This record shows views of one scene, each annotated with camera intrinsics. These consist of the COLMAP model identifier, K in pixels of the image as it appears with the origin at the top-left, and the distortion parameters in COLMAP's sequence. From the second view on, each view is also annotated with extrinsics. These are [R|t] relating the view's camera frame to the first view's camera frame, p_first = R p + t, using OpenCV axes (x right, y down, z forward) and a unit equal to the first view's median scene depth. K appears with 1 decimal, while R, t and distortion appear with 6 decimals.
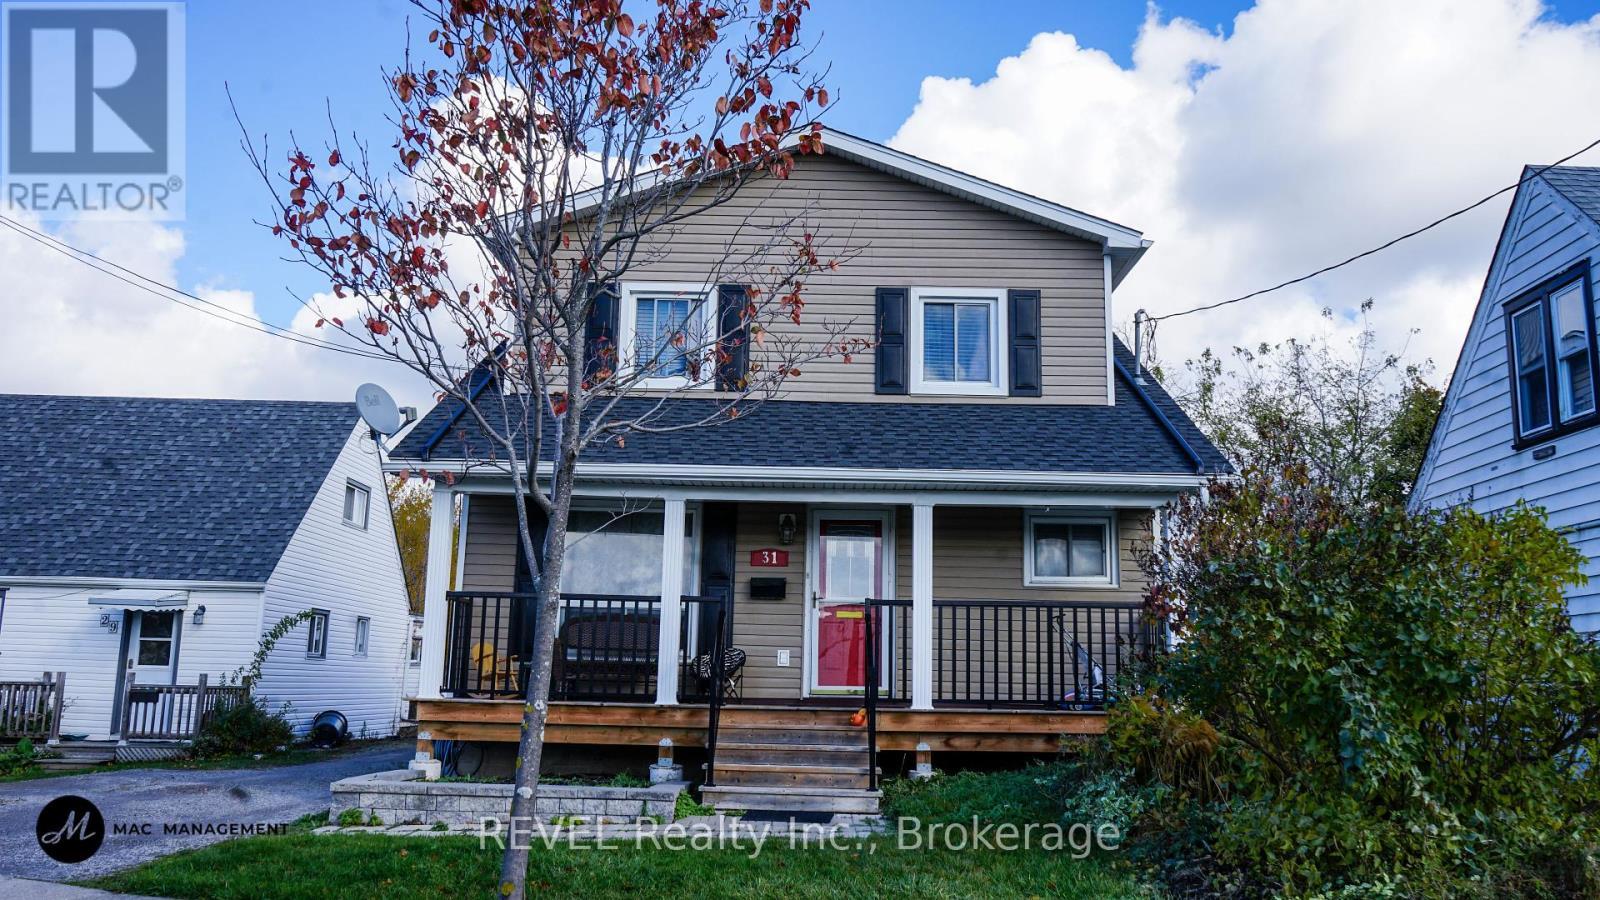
lens RADIAL K [[1280.8, 0, 800.0], [0, 1280.8, 450.0], [0, 0, 1]] dist [-0.000912, -0.009652]
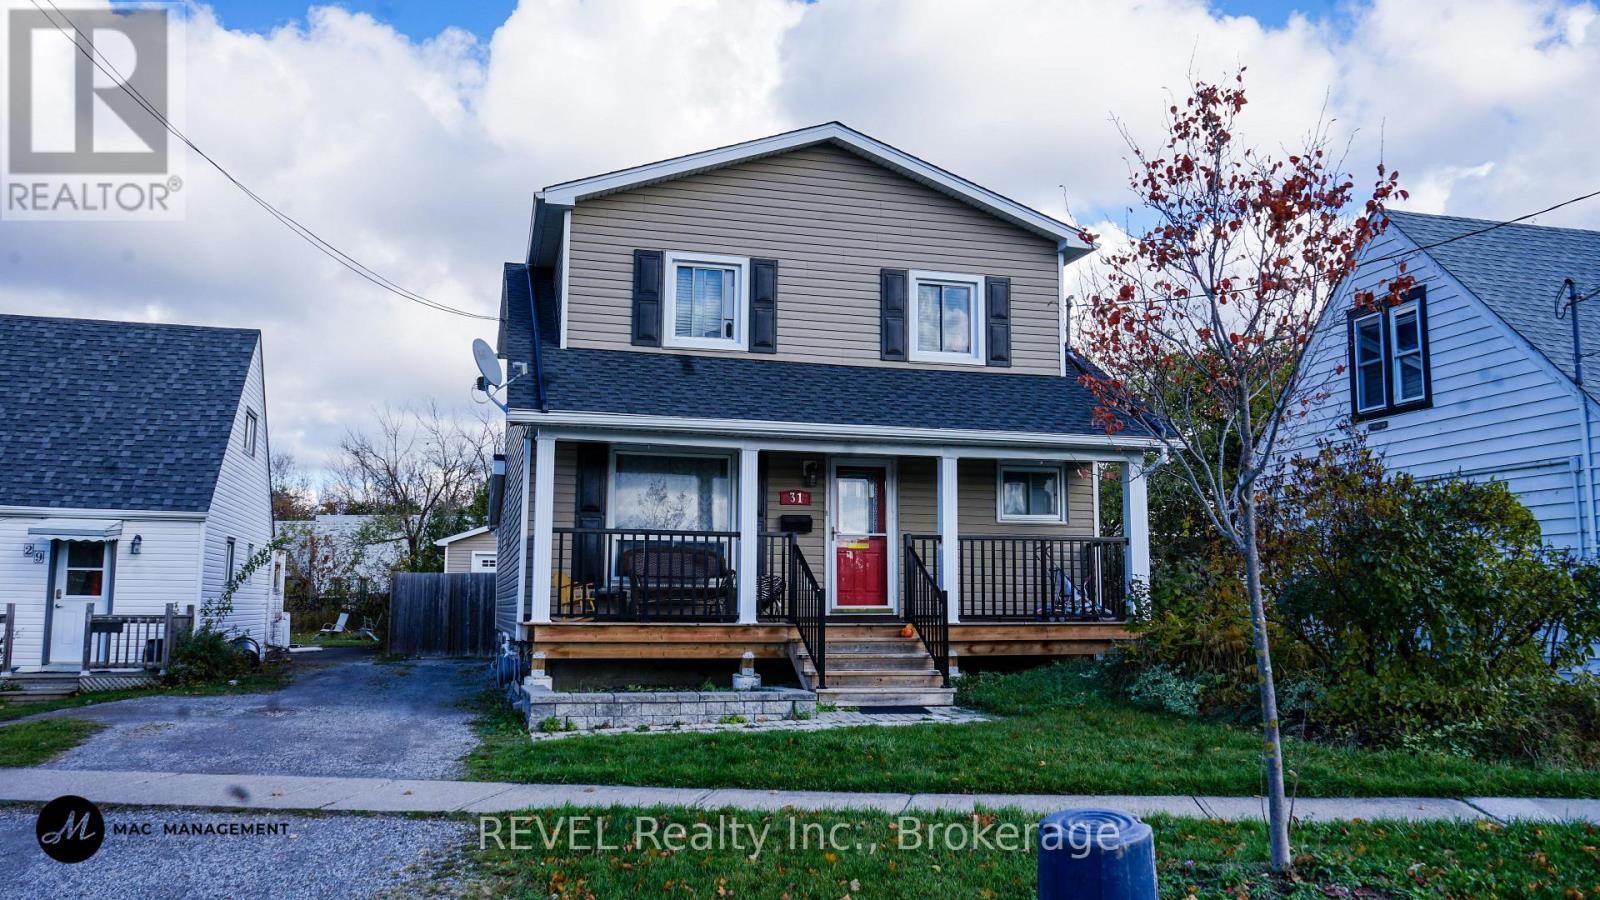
lens RADIAL K [[1280.8, 0, 800.0], [0, 1280.8, 450.0], [0, 0, 1]] dist [-0.000912, -0.009652]
pose [[0.963214, 0.016578, 0.268224, -0.329985], [-0.033845, 0.997631, 0.059883, -0.029278], [-0.266596, -0.066758, 0.961493, -0.121222]]
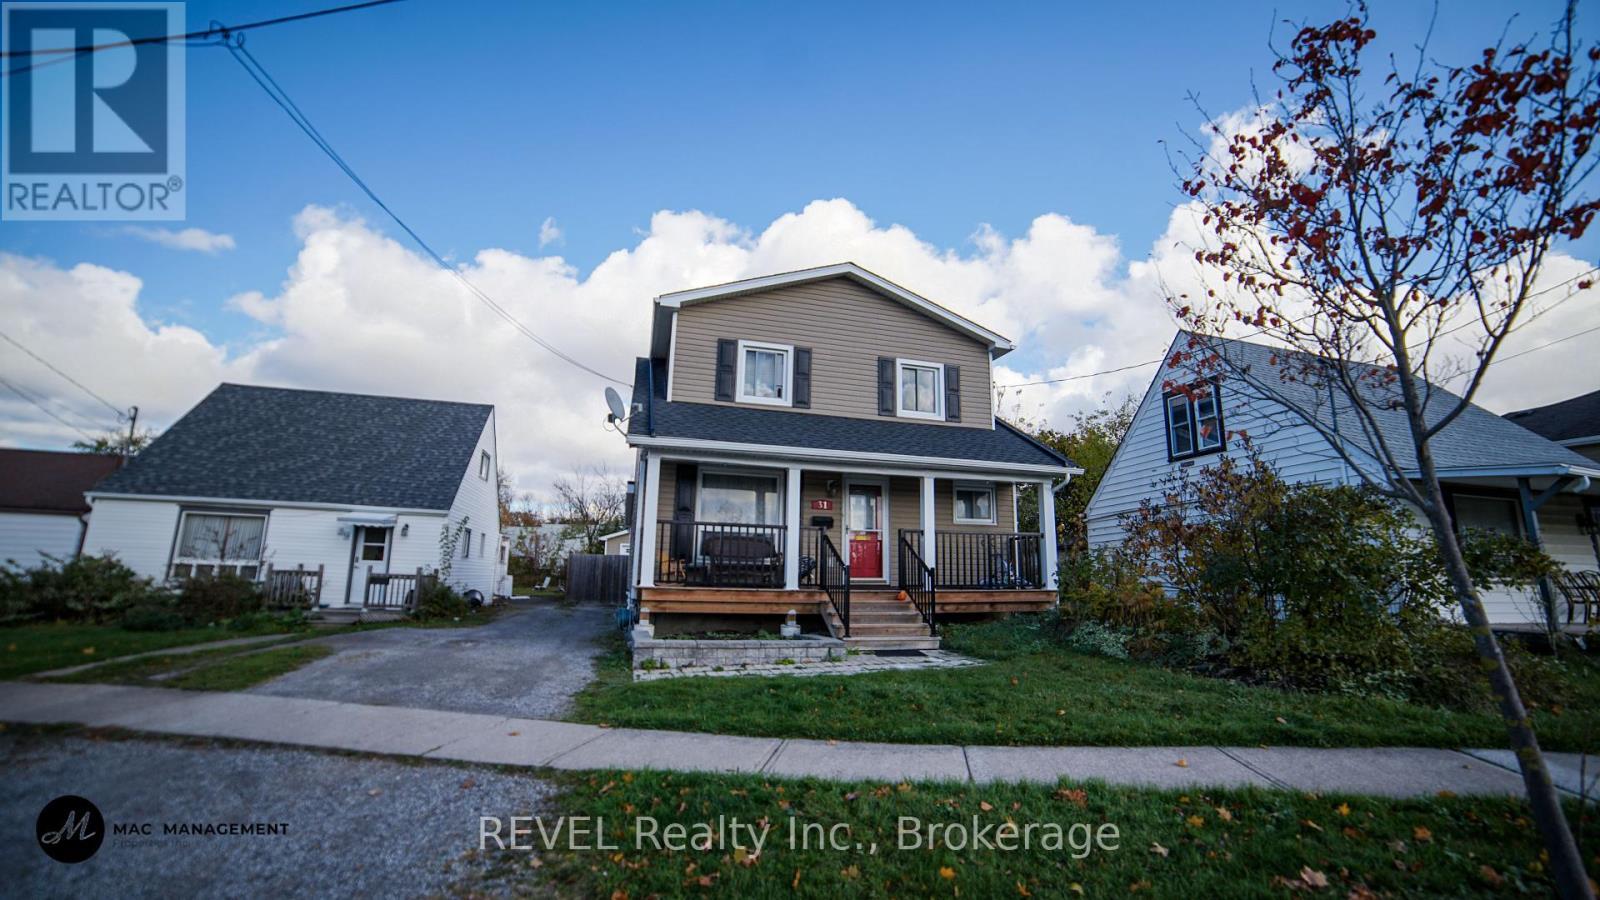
lens RADIAL K [[656.2, 0, 806.8], [0, 656.2, 451.1], [0, 0, 1]] dist [-0.109956, 0.039817]
pose [[0.959158, 0.049806, 0.278451, -0.292358], [-0.048359, 0.998757, -0.012064, 0.022356], [-0.278706, -0.001894, 0.960375, 0.146382]]
